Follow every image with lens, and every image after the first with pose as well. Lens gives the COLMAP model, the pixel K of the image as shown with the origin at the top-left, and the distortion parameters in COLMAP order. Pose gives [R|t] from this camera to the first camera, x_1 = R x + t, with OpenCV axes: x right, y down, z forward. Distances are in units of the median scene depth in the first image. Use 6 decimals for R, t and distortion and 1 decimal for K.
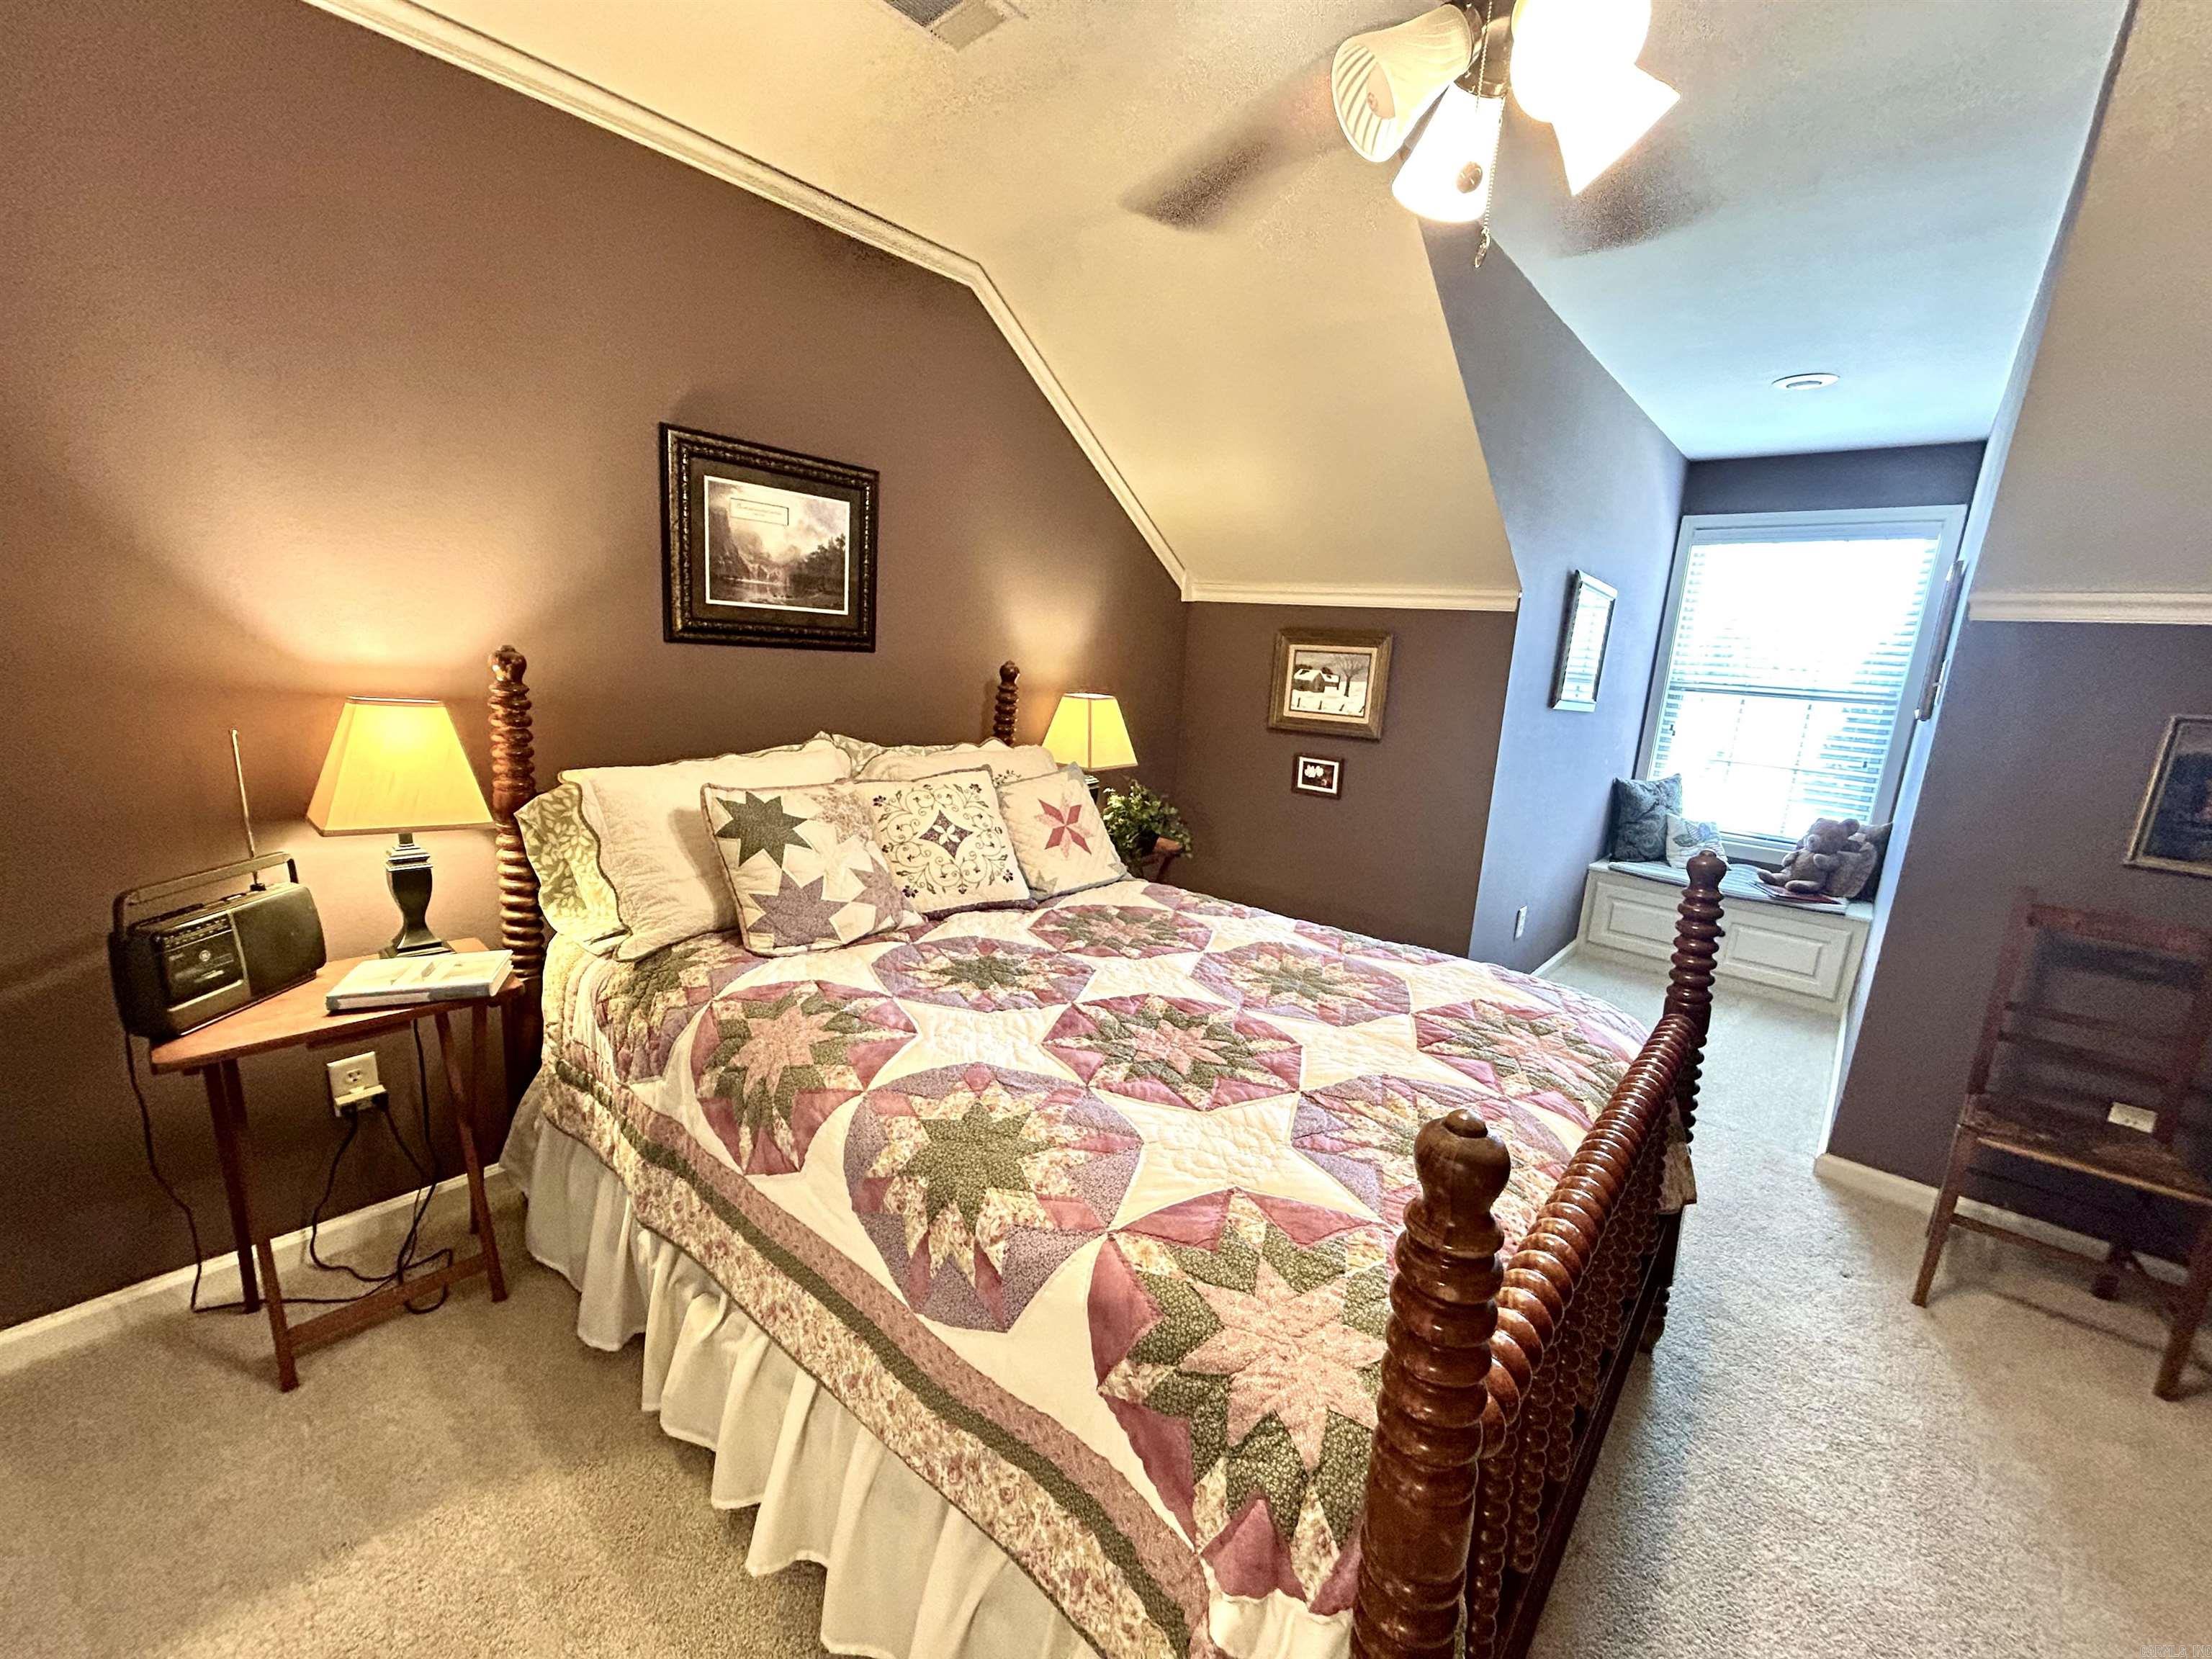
lens RADIAL K [[853.0, 0, 1093.0], [0, 853.0, 829.2], [0, 0, 1]] dist [-0.000113, 0.000118]
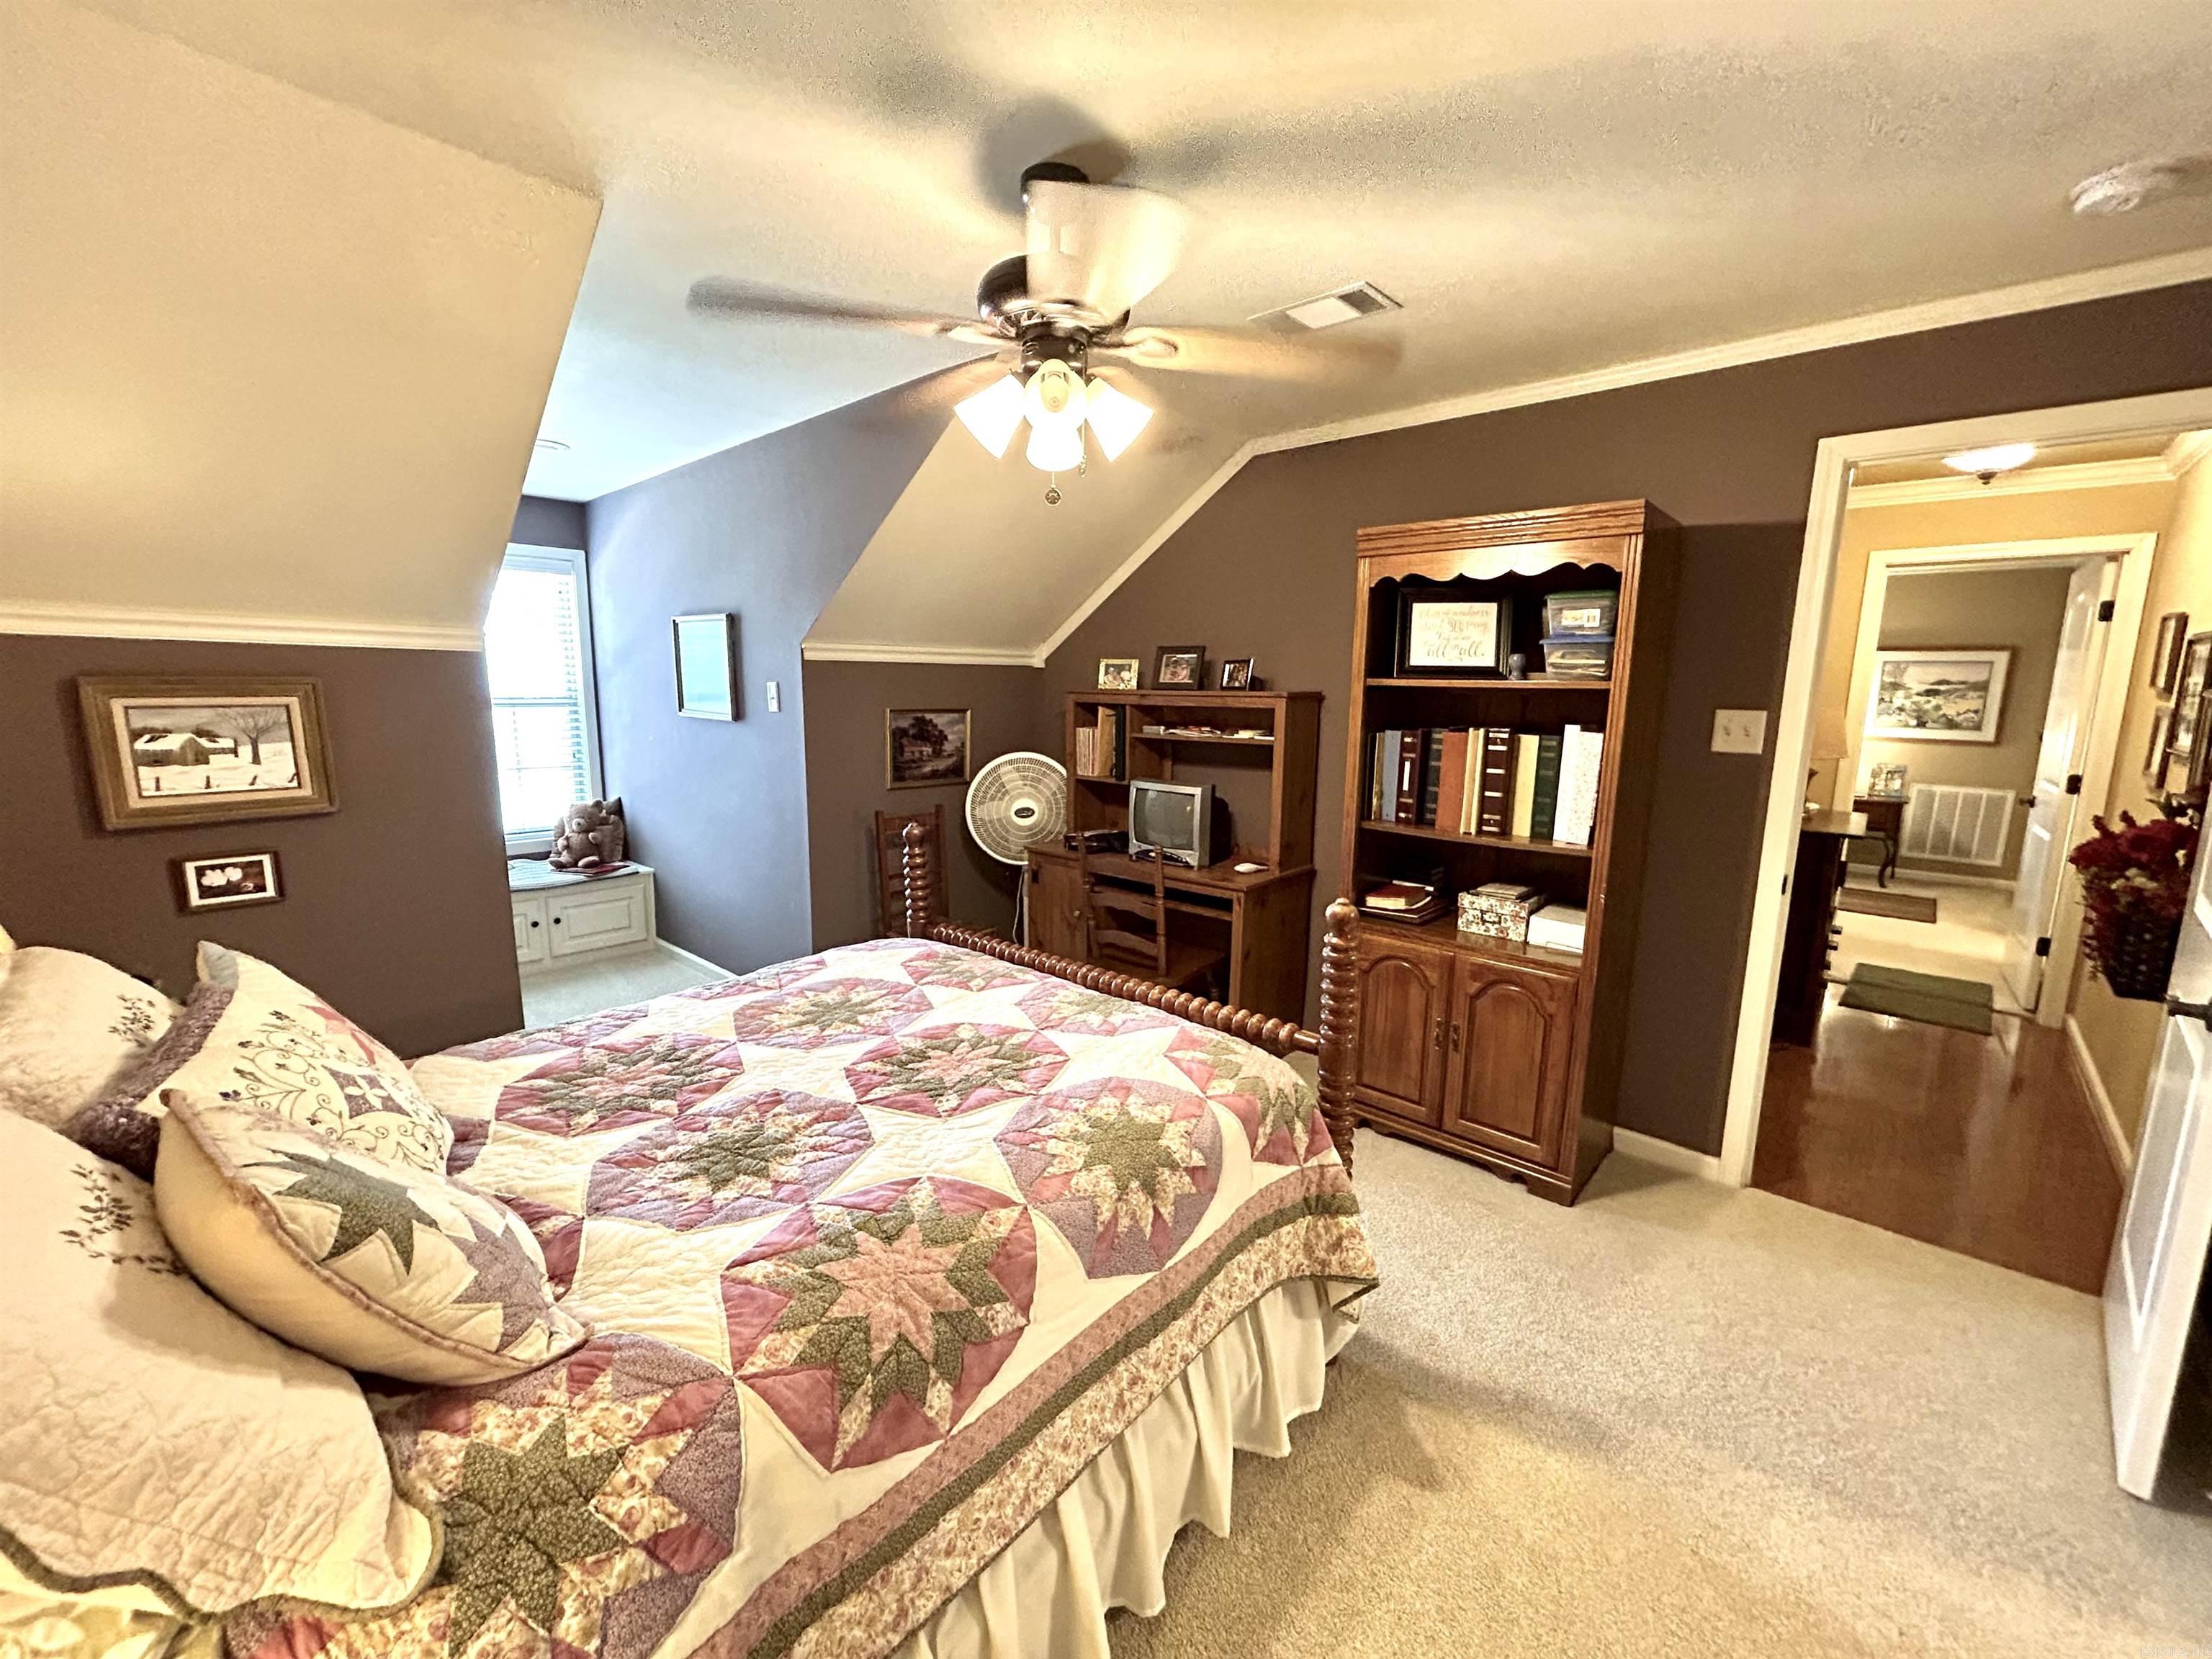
lens RADIAL K [[853.0, 0, 1093.0], [0, 853.0, 829.2], [0, 0, 1]] dist [-0.000113, 0.000118]
pose [[0.072488, -0.225290, 0.971591, -0.823969], [0.210654, 0.955636, 0.205874, -0.227284], [-0.974869, 0.189746, 0.116730, 0.509310]]
